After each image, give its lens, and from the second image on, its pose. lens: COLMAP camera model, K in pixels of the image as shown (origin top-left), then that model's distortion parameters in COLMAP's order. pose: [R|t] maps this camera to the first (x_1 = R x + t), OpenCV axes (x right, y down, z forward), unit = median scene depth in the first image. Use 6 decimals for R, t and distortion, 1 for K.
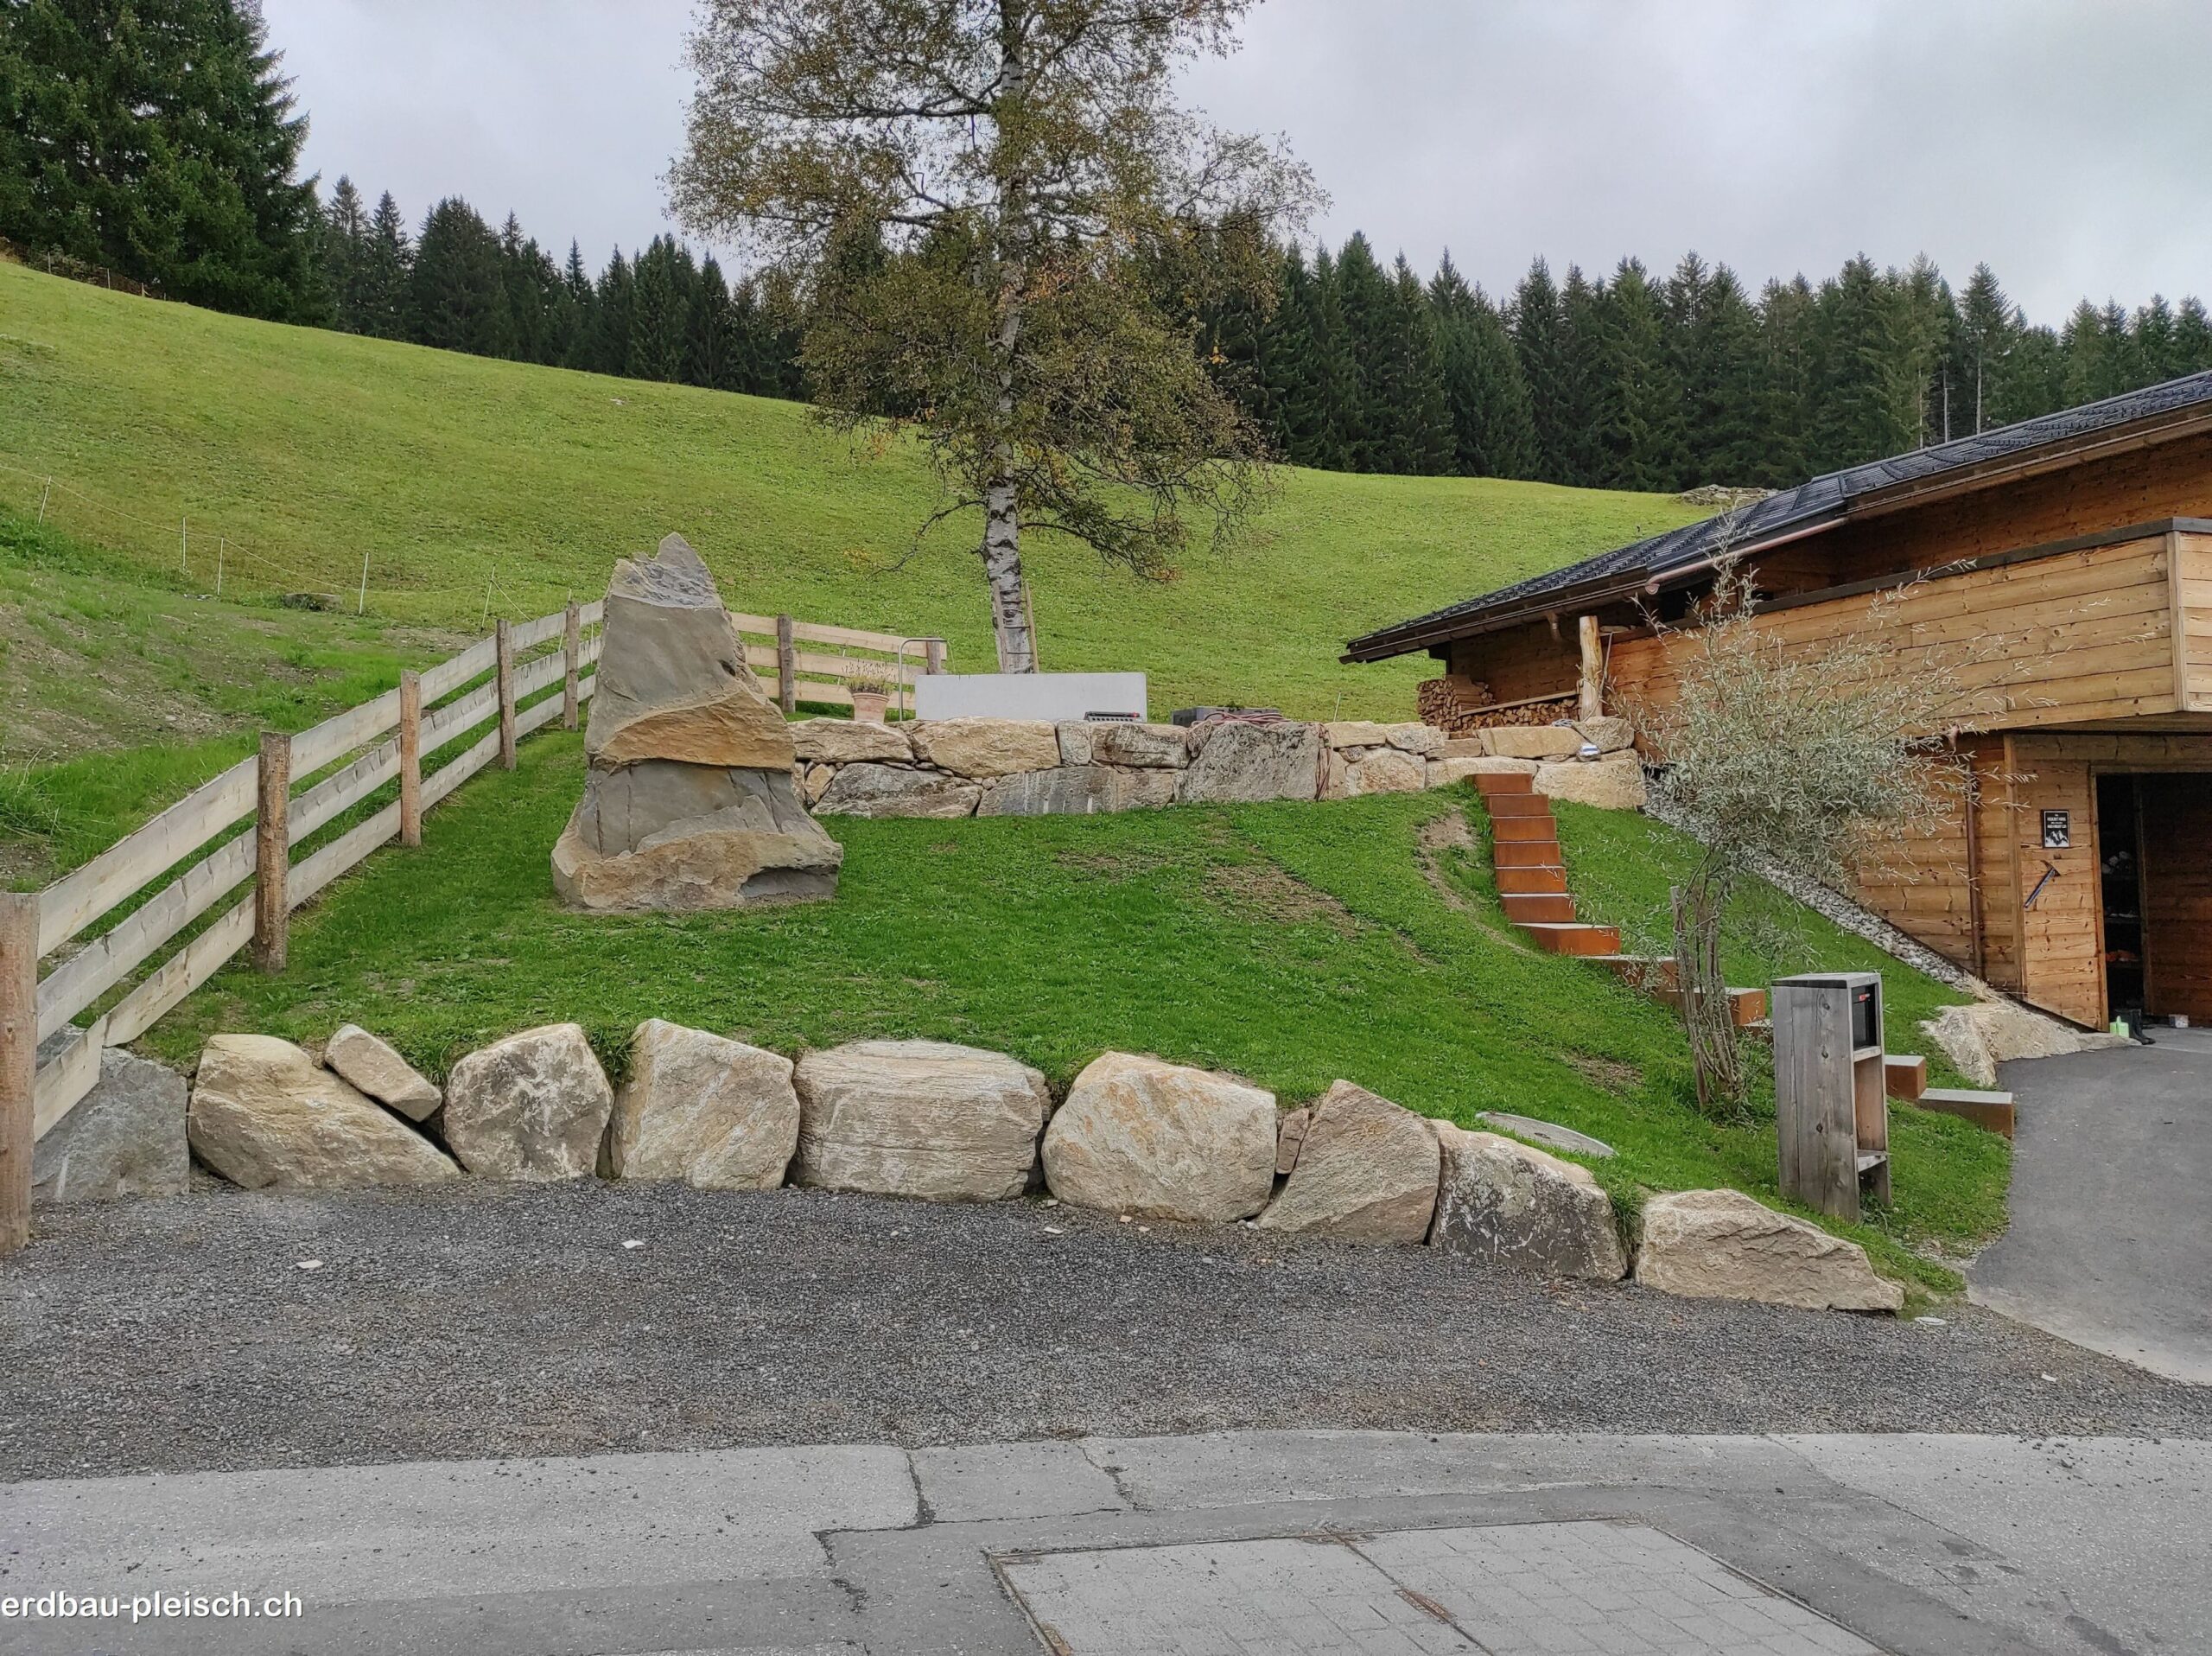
lens RADIAL K [[1628.6, 0, 1111.7], [0, 1628.6, 818.0], [0, 0, 1]] dist [0.061279, -0.049442]
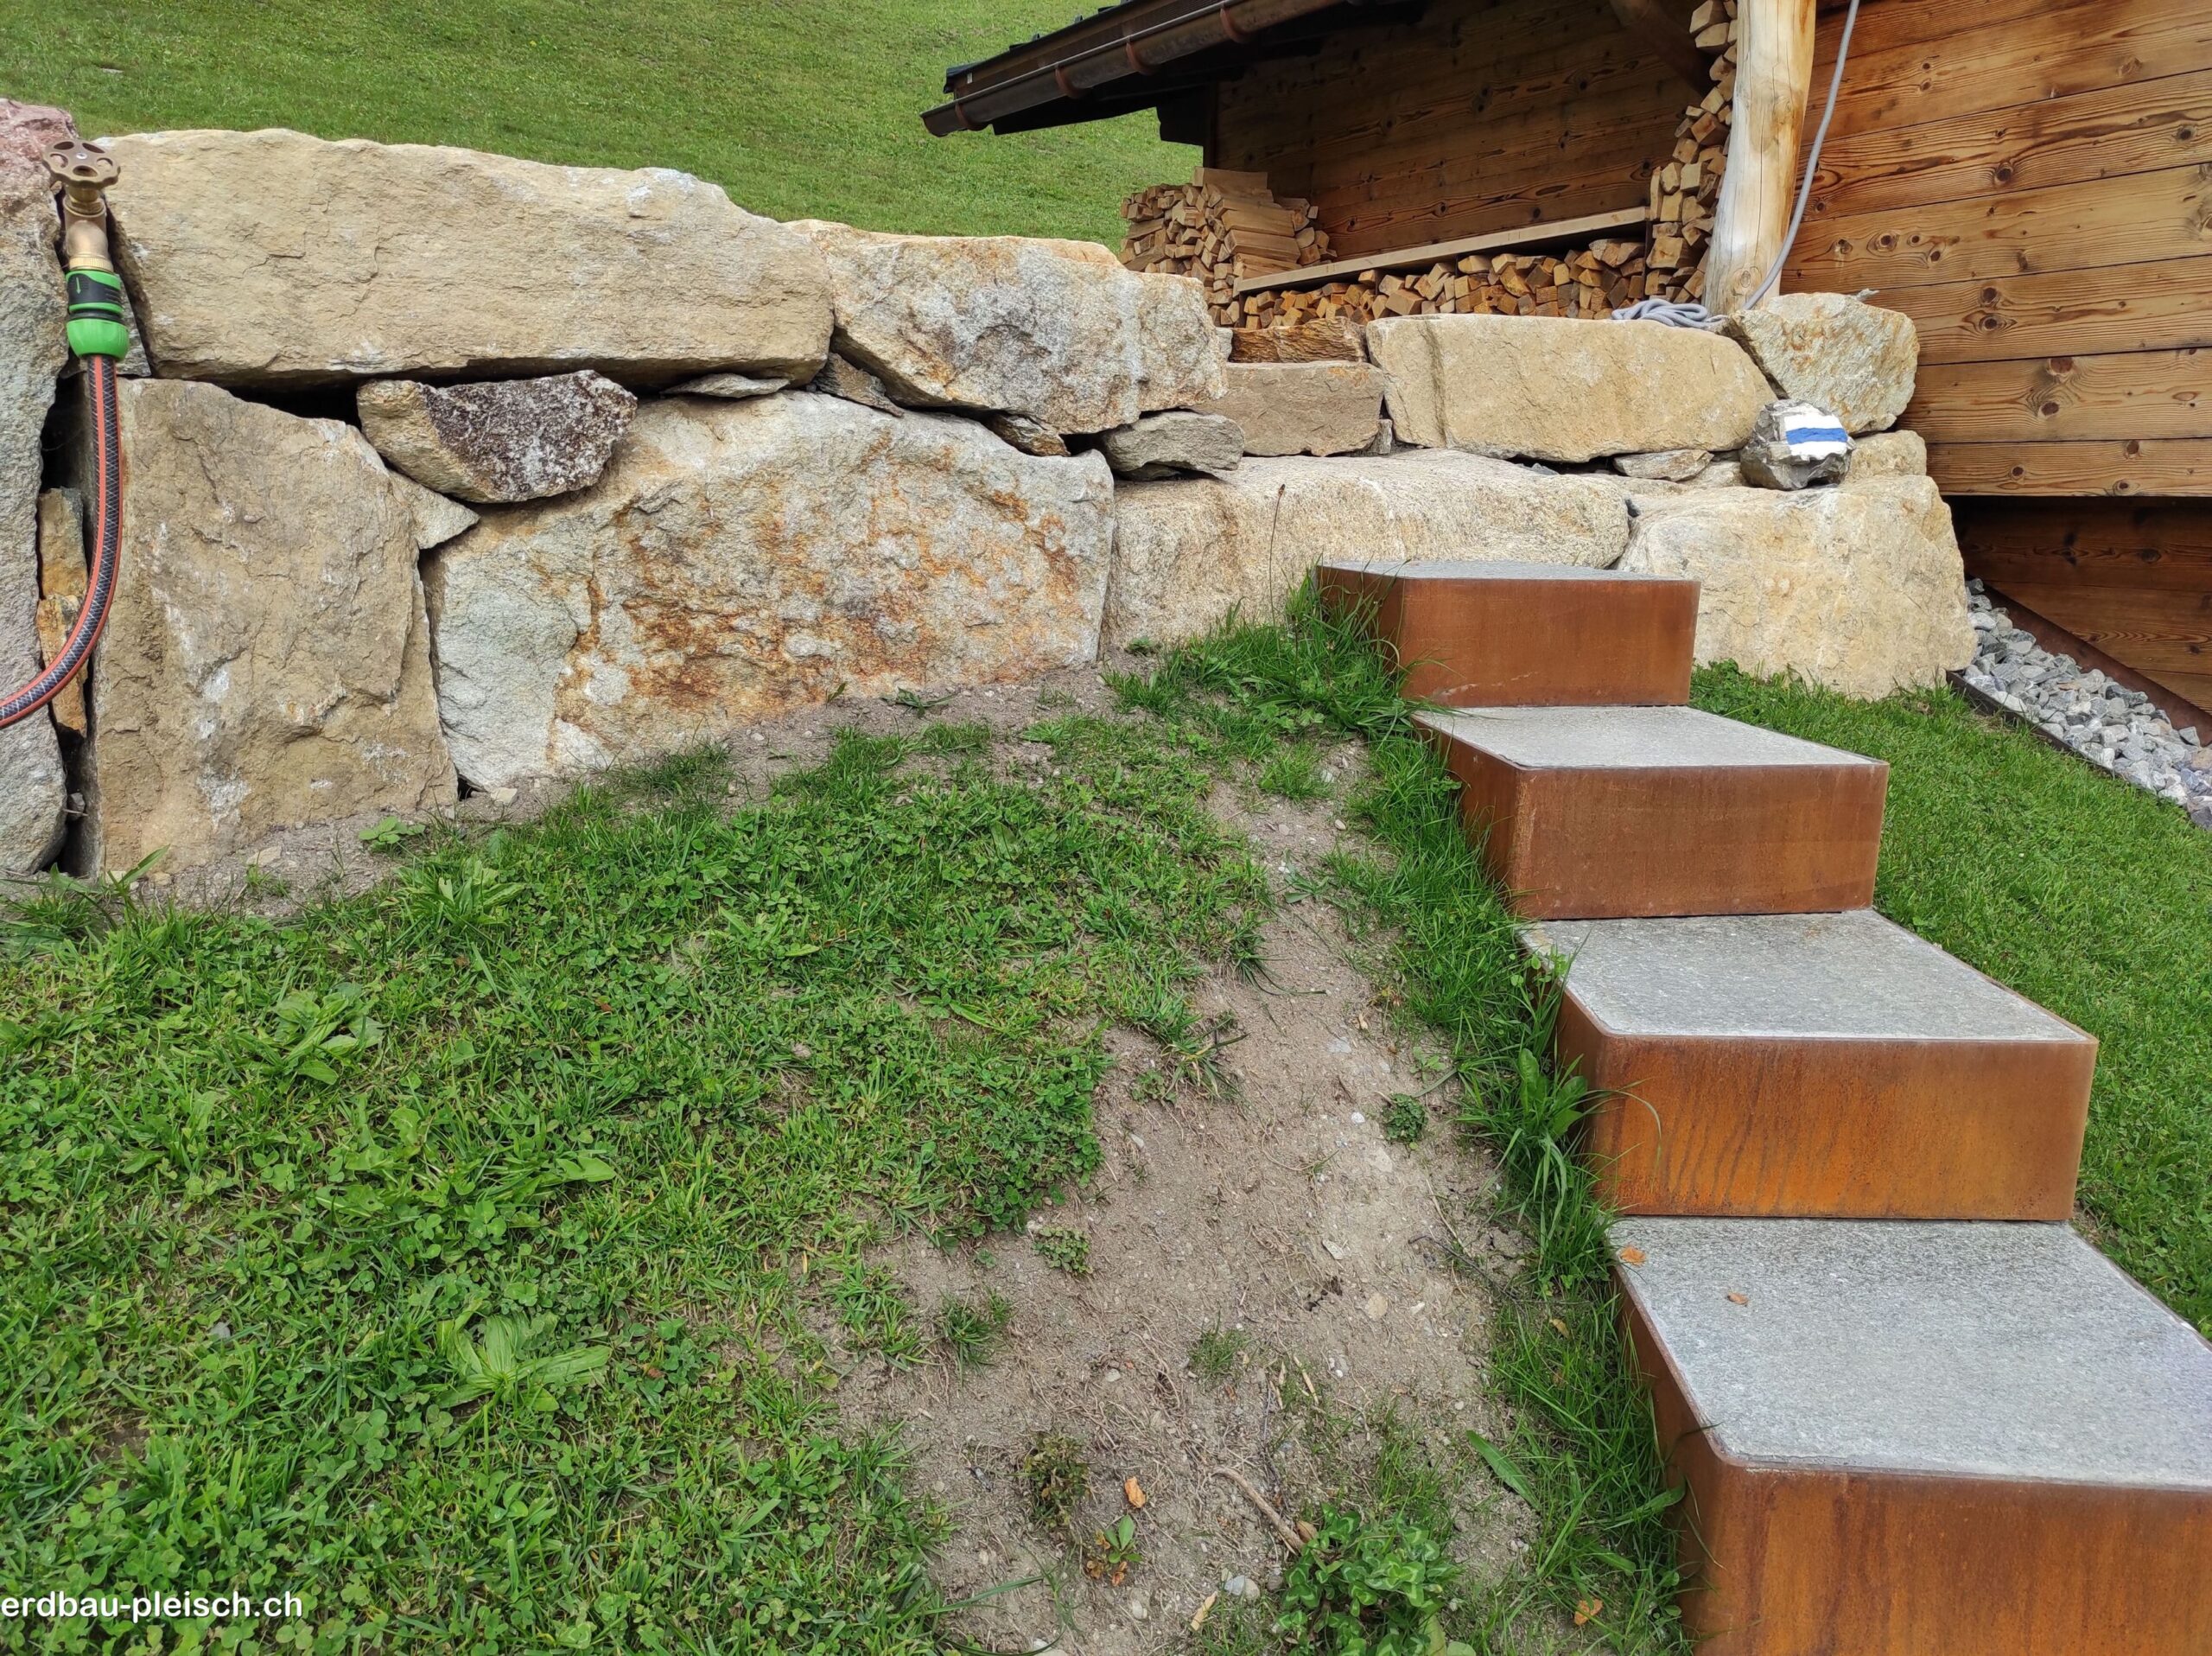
lens RADIAL K [[1628.6, 0, 1111.7], [0, 1628.6, 818.0], [0, 0, 1]] dist [0.061279, -0.049442]
pose [[0.984769, 0.003972, 0.173820, 0.185008], [-0.043387, 0.973724, 0.223560, -0.044492], [-0.168365, -0.227697, 0.959066, 0.942740]]
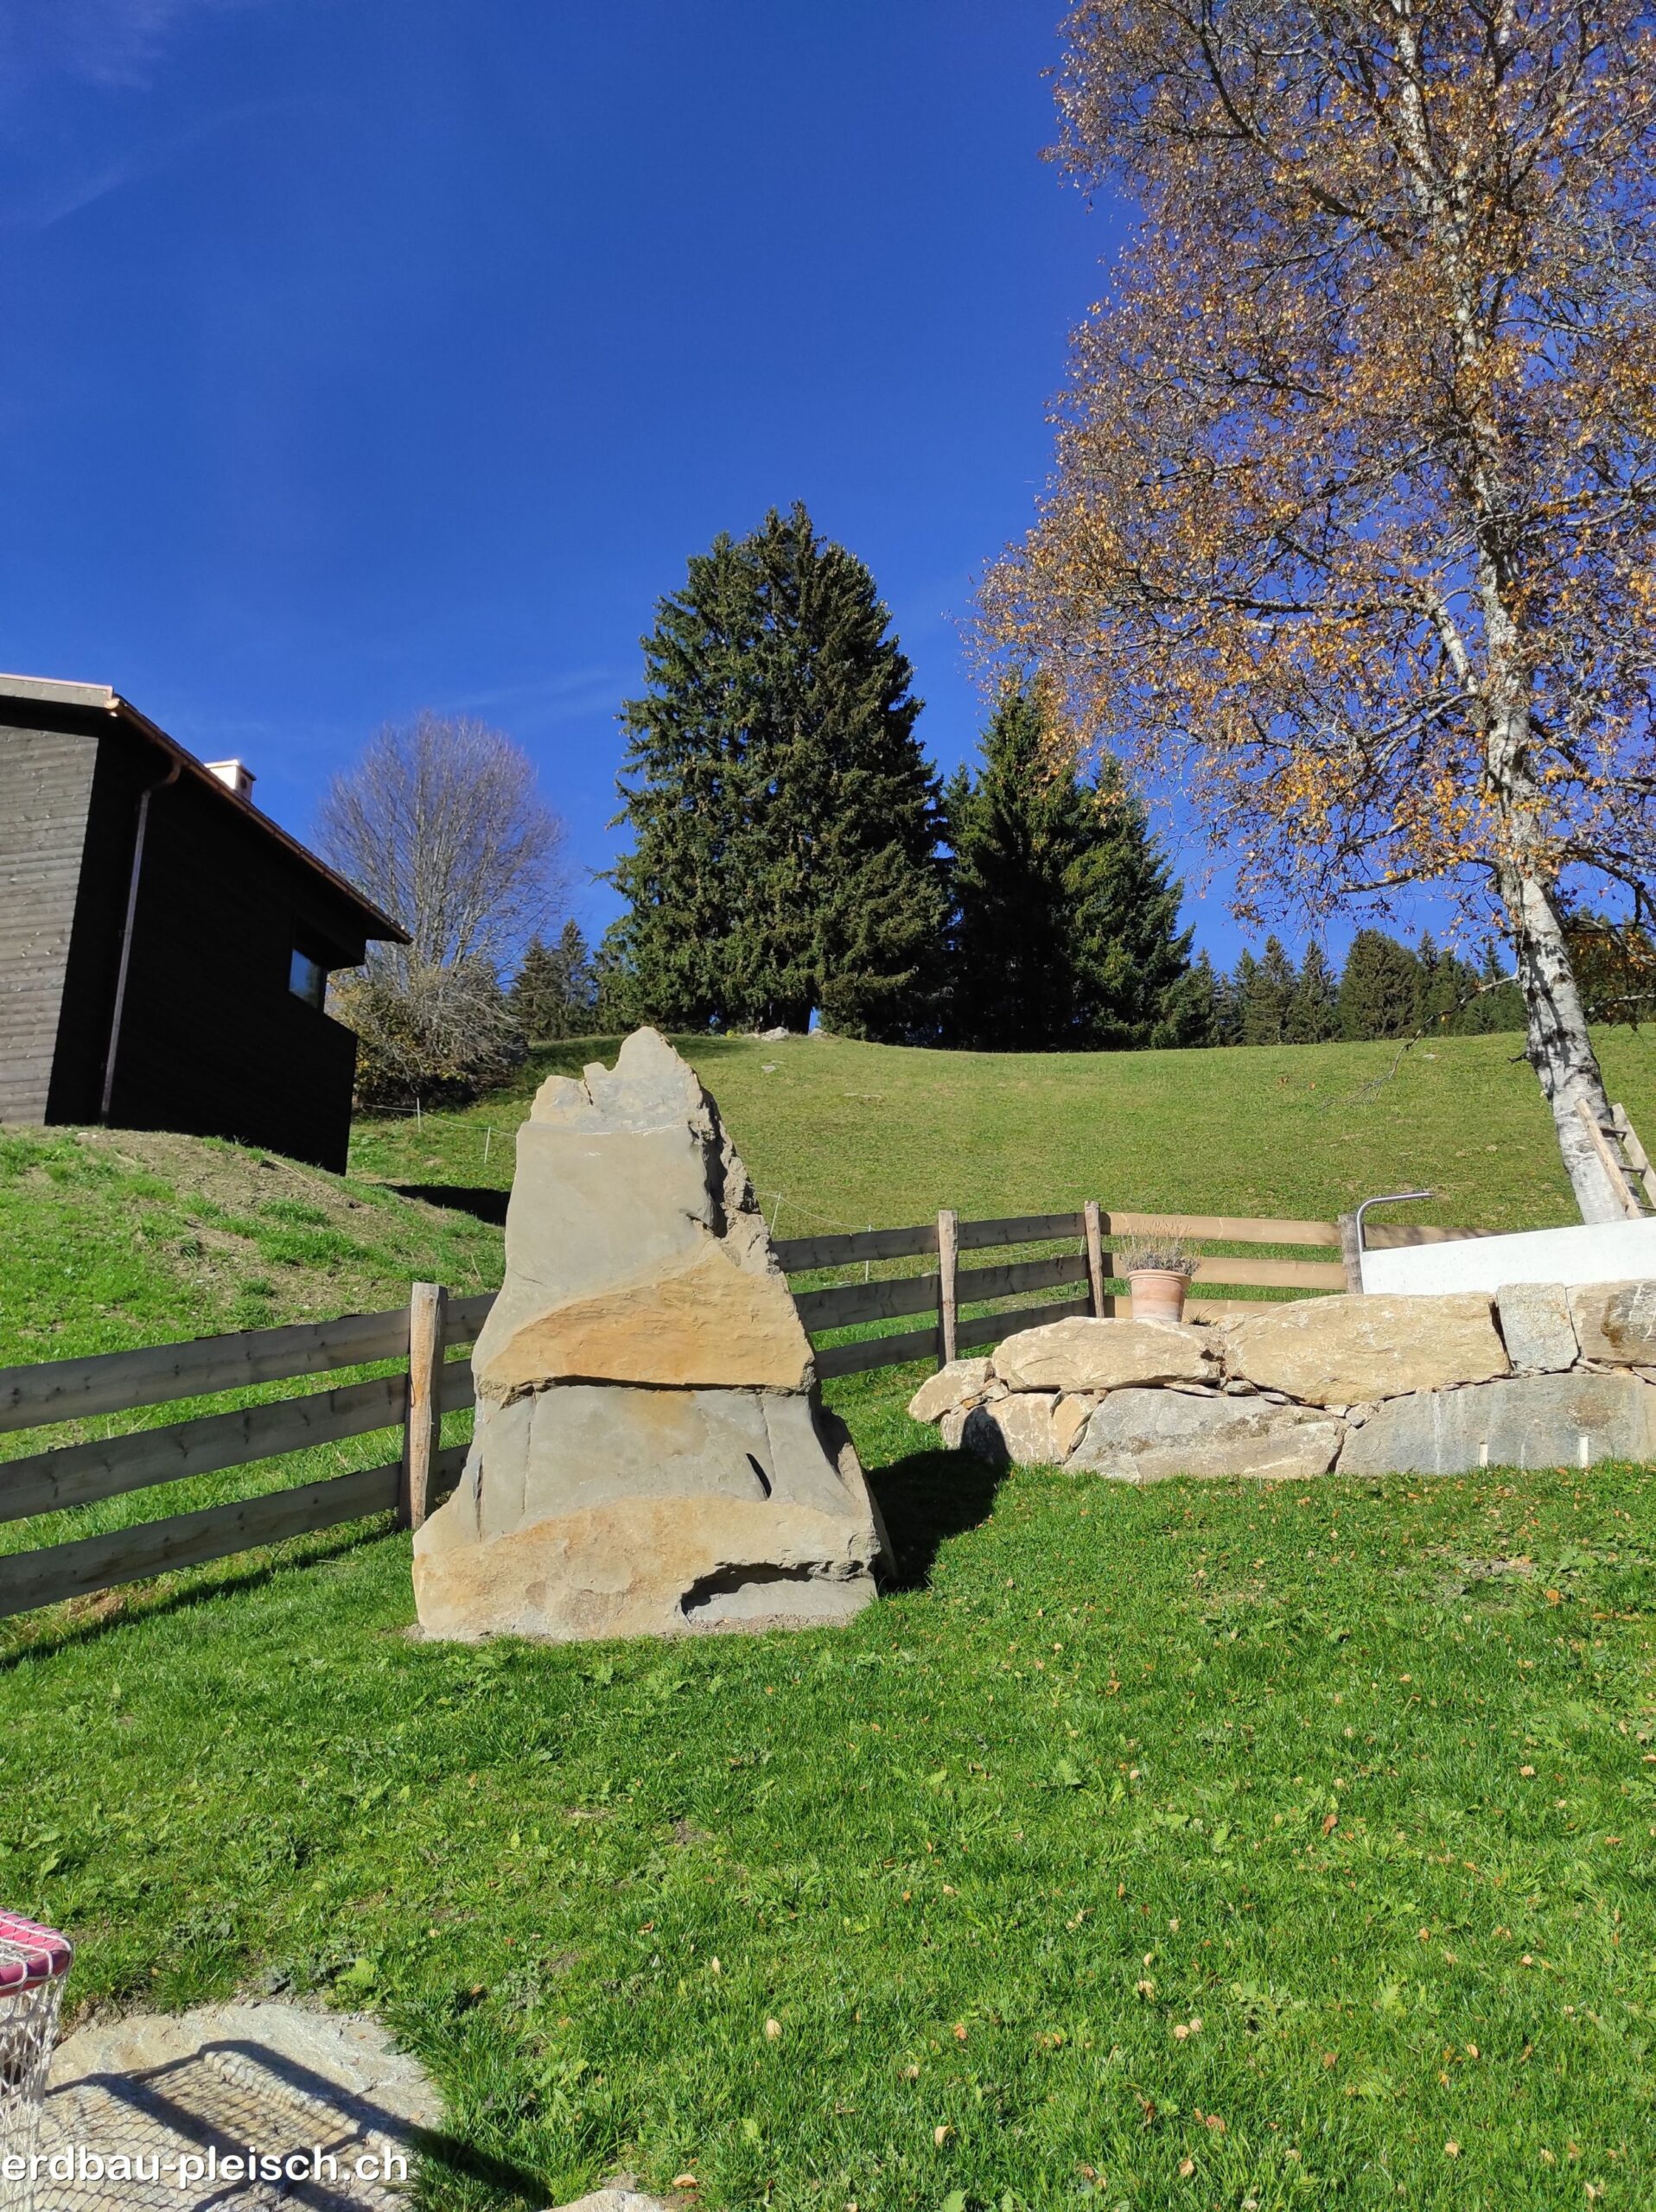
lens RADIAL K [[1628.6, 0, 829.8], [0, 1628.6, 1112.0], [0, 0, 1]] dist [0.061279, -0.049442]
pose [[0.738908, -0.172378, -0.651384, 0.161844], [0.004253, 0.967896, -0.251313, 0.016959], [0.673793, 0.182927, 0.715920, 0.472669]]
